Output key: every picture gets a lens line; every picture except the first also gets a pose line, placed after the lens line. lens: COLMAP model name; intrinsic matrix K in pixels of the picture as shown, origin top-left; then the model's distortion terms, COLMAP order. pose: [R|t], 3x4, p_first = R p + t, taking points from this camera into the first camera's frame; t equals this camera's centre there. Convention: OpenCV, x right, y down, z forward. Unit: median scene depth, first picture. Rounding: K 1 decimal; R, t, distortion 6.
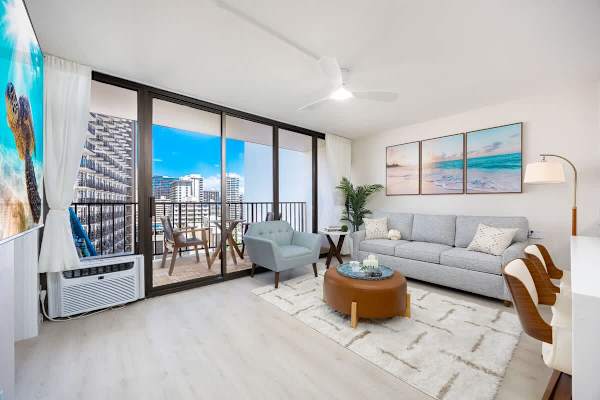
lens RADIAL K [[234.2, 0, 303.9], [0, 234.2, 203.7], [0, 0, 1]] dist [-0.009457, 0.000156]
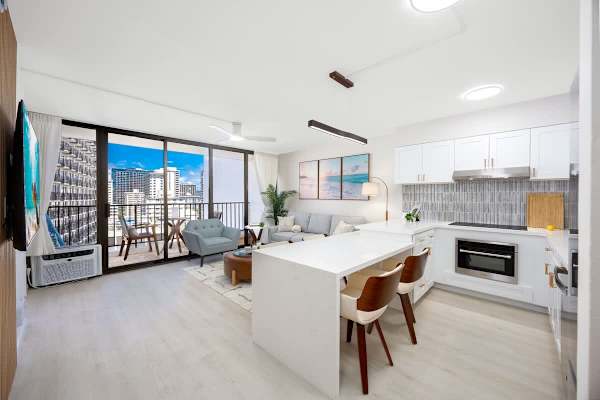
lens RADIAL K [[234.2, 0, 304.5], [0, 234.2, 198.6], [0, 0, 1]] dist [-0.009457, 0.000156]
pose [[0.996626, 0.001321, 0.082071, 0.341882], [-0.001929, 0.999971, 0.007332, -0.058738], [-0.082059, -0.007465, 0.996600, -0.406944]]
